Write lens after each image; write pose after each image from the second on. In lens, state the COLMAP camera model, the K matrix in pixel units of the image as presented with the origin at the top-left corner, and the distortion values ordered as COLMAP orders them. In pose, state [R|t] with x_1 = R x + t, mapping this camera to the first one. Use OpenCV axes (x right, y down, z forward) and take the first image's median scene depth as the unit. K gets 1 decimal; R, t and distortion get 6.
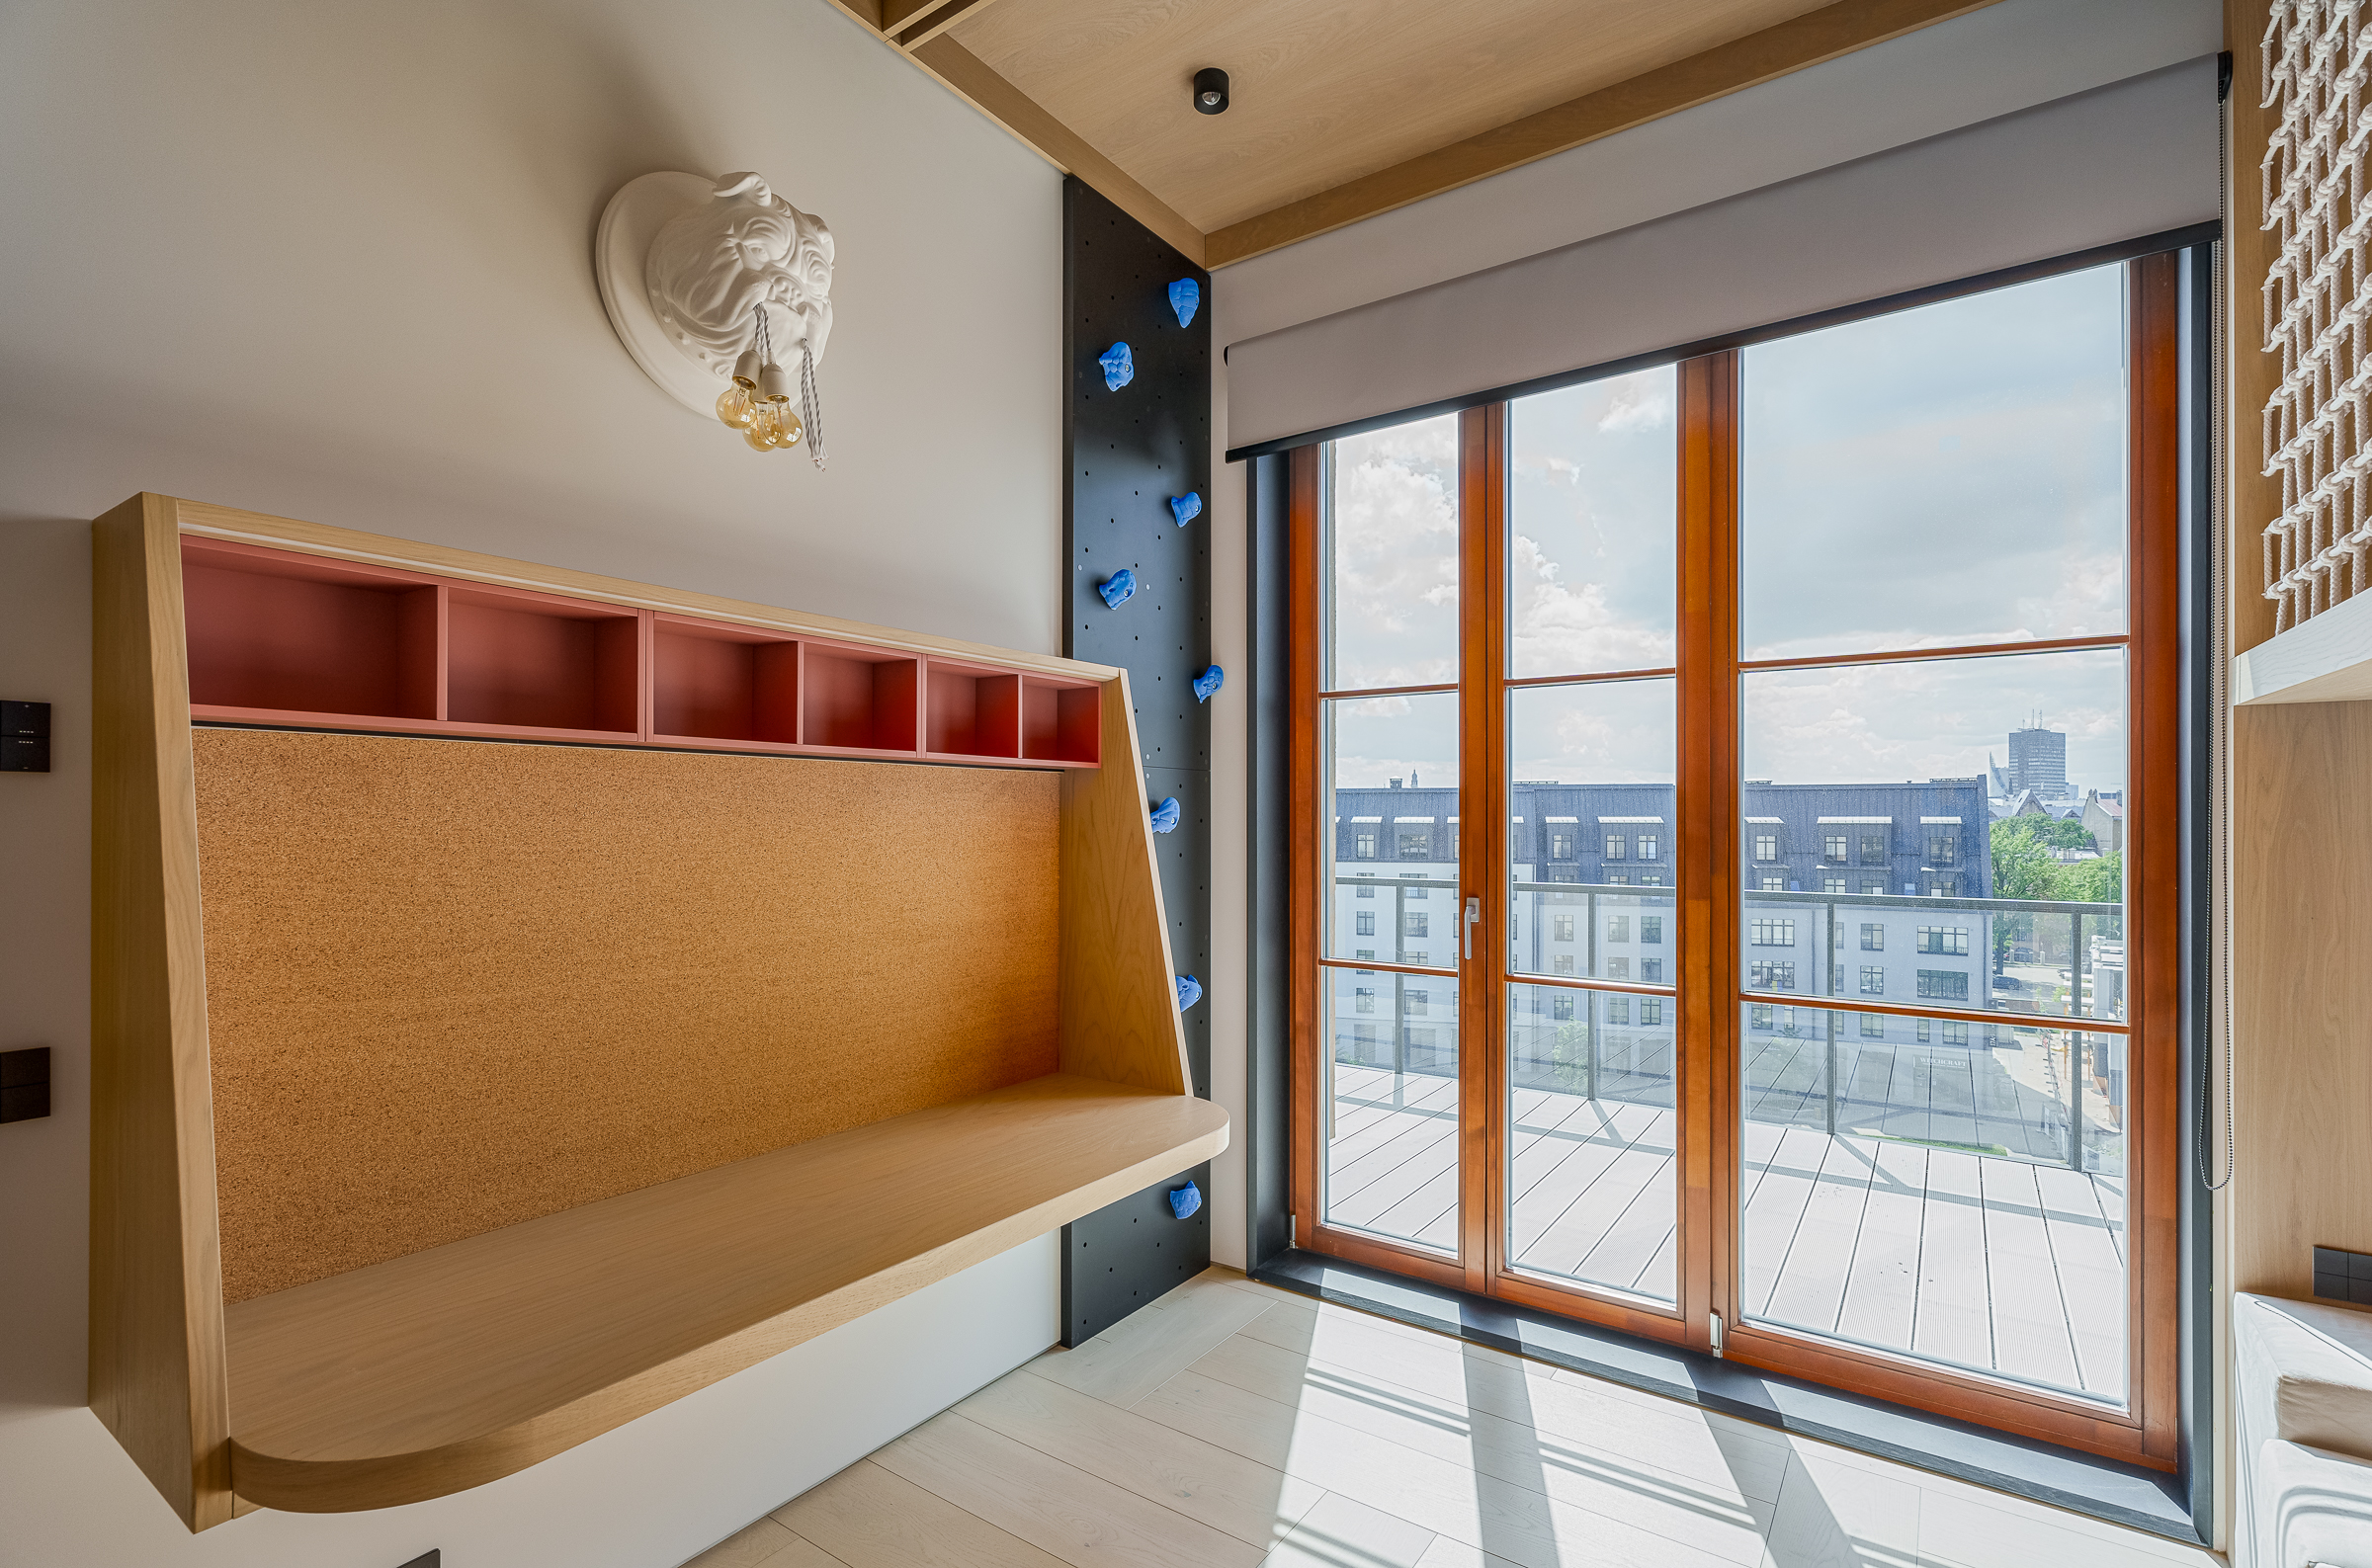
lens RADIAL K [[1095.2, 0, 1208.9], [0, 1095.2, 806.1], [0, 0, 1]] dist [0.009001, -0.000795]
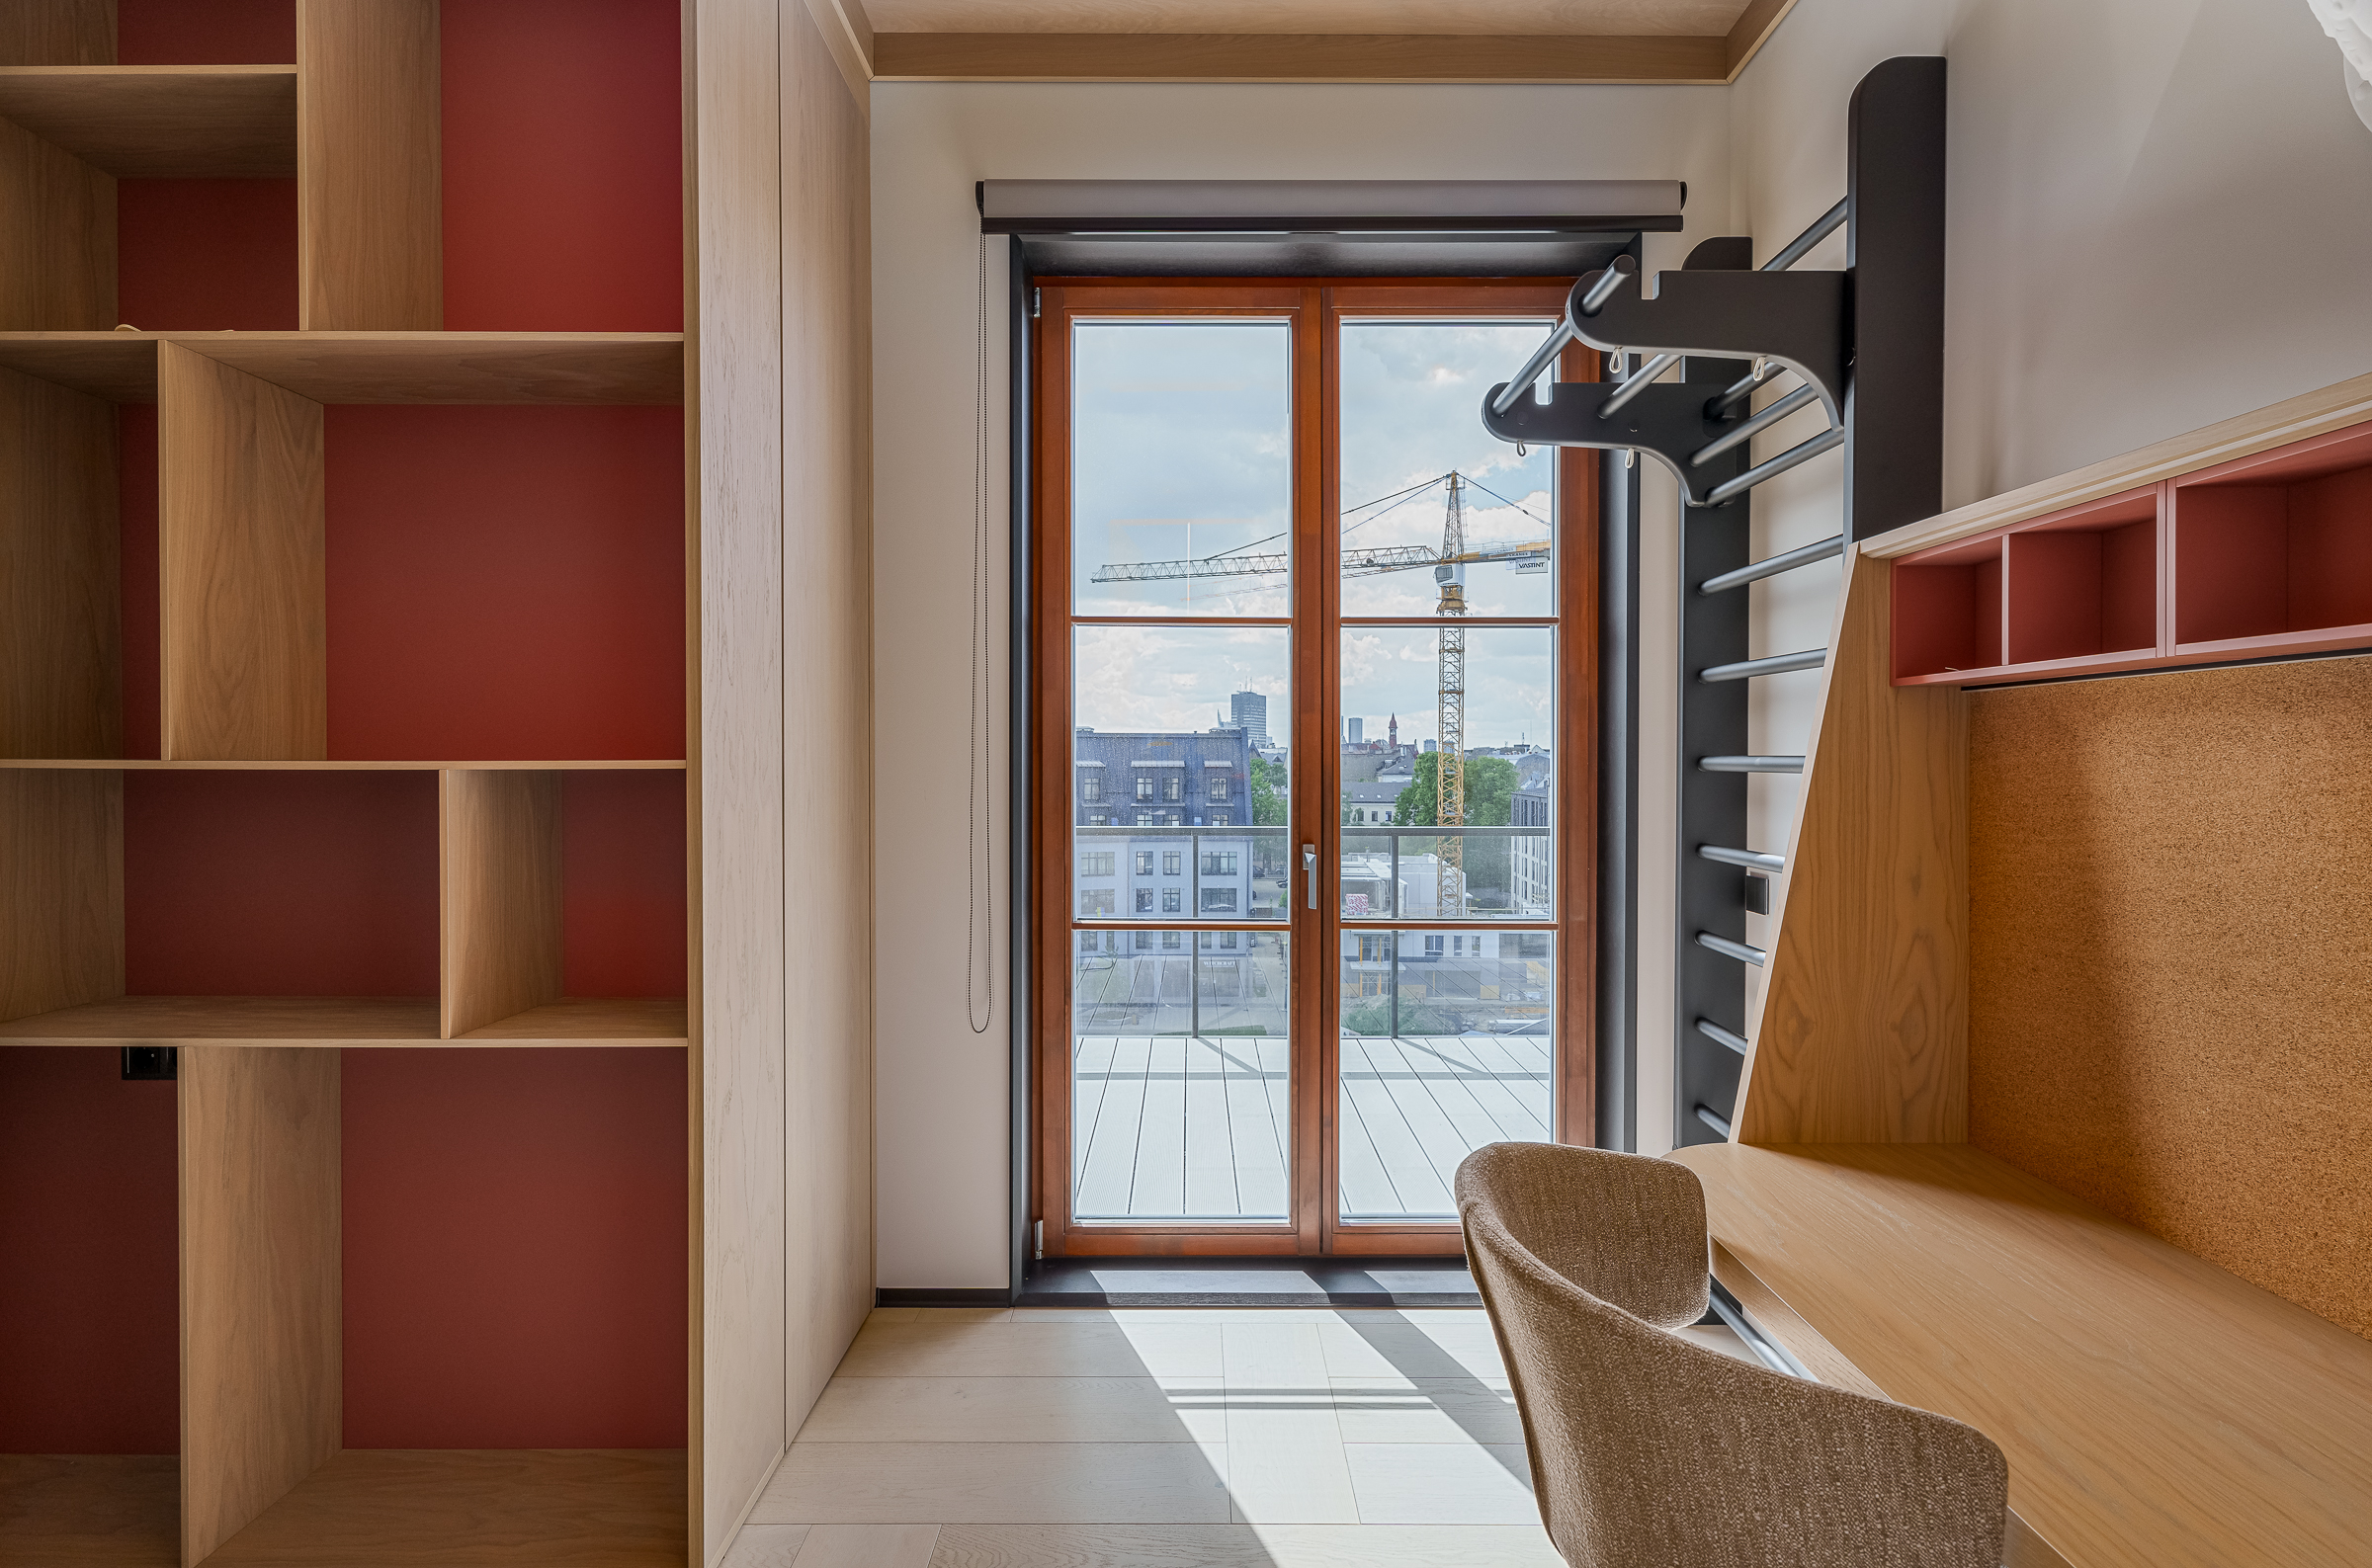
lens RADIAL K [[1095.2, 0, 1197.9], [0, 1095.2, 745.9], [0, 0, 1]] dist [0.009001, -0.000795]
pose [[0.826999, 0.007528, 0.562153, -0.187175], [-0.005383, 0.999971, -0.005473, 0.001573], [-0.562177, 0.001500, 0.827015, 0.127966]]
